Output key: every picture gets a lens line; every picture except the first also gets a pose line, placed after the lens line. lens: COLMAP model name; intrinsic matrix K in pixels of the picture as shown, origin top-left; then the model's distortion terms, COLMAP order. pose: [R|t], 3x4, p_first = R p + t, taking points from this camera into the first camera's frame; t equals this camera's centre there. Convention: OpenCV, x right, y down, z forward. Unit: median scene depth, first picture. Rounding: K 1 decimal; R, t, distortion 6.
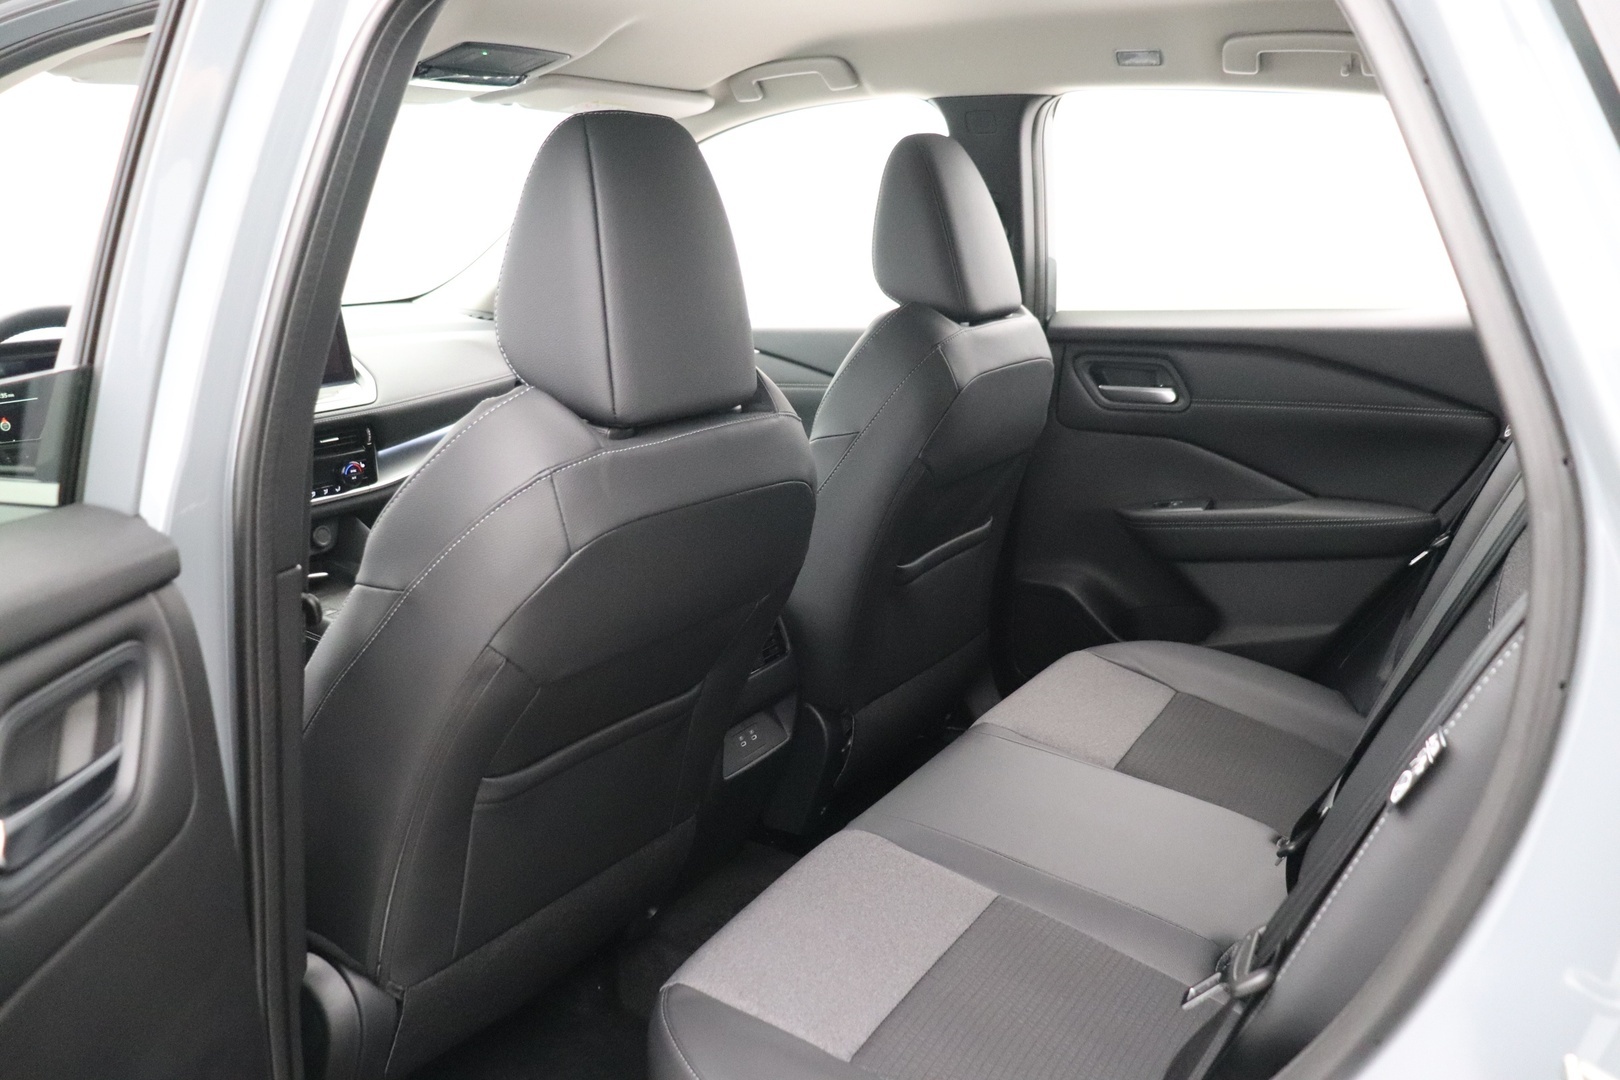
lens RADIAL K [[1384.4, 0, 810.0], [0, 1384.4, 540.0], [0, 0, 1]] dist [-0.155281, 0.189190]
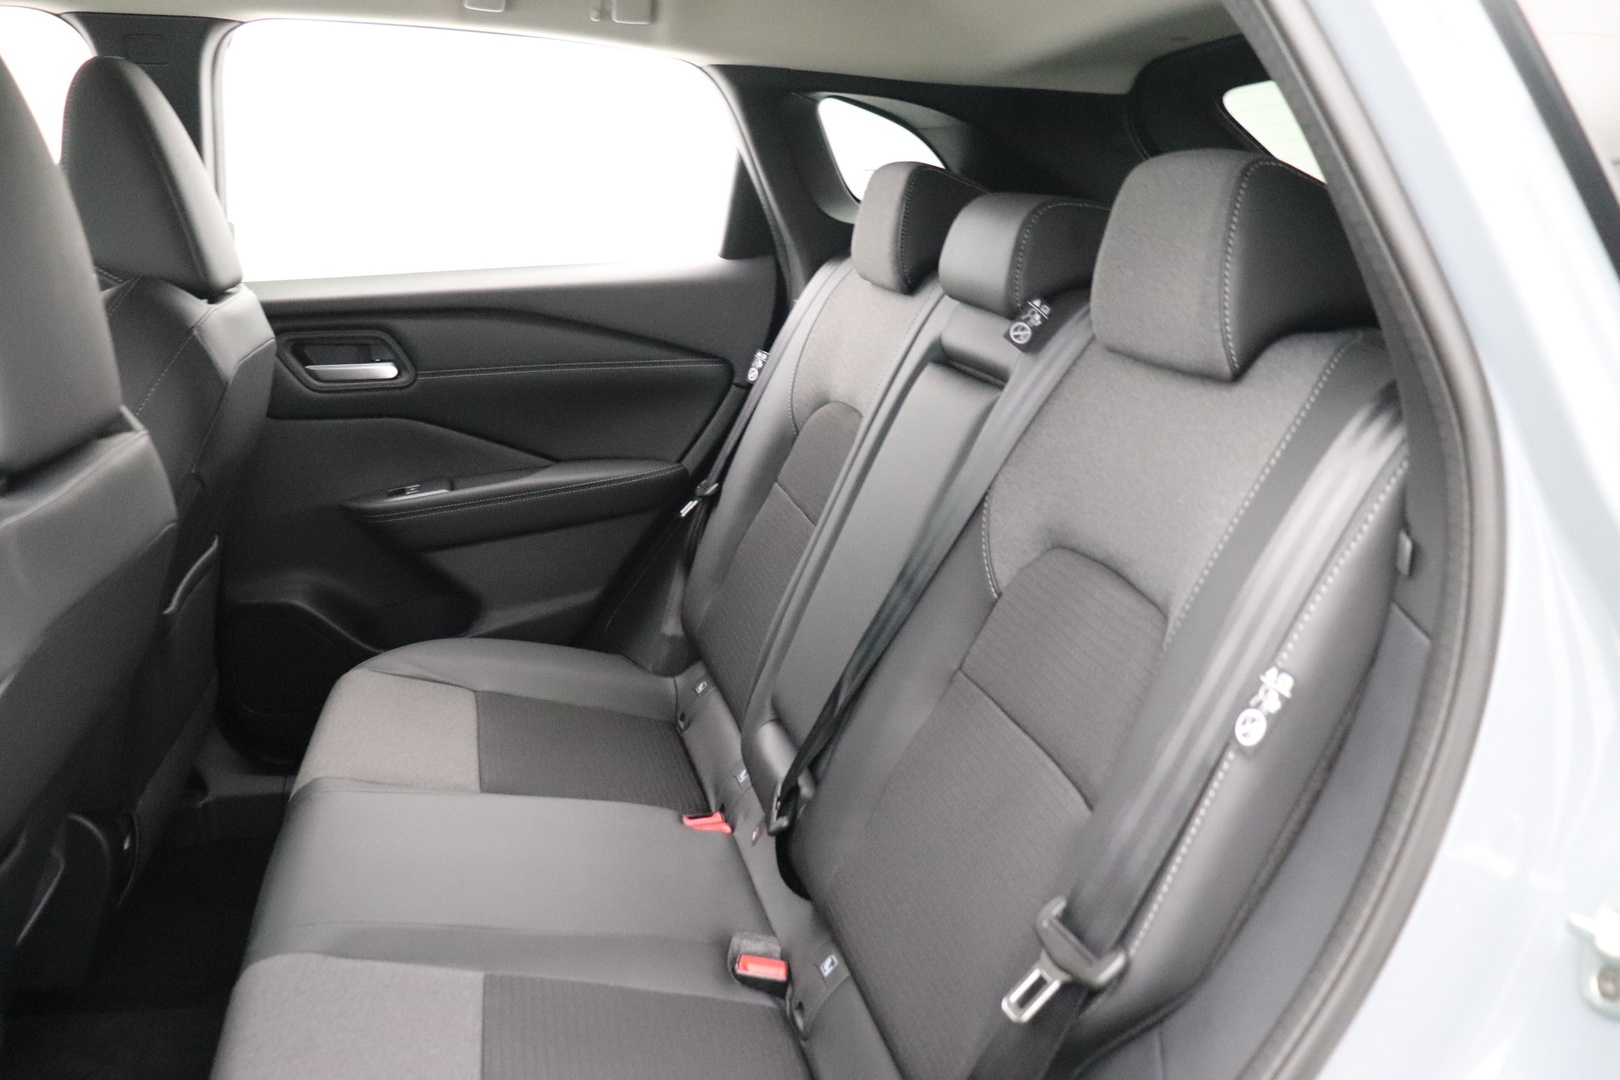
lens RADIAL K [[1384.4, 0, 810.0], [0, 1384.4, 540.0], [0, 0, 1]] dist [-0.155281, 0.189190]
pose [[0.727594, -0.153762, 0.668554, -0.161421], [0.138117, 0.987435, 0.076788, -0.027706], [-0.671960, 0.036469, 0.739689, 0.164893]]
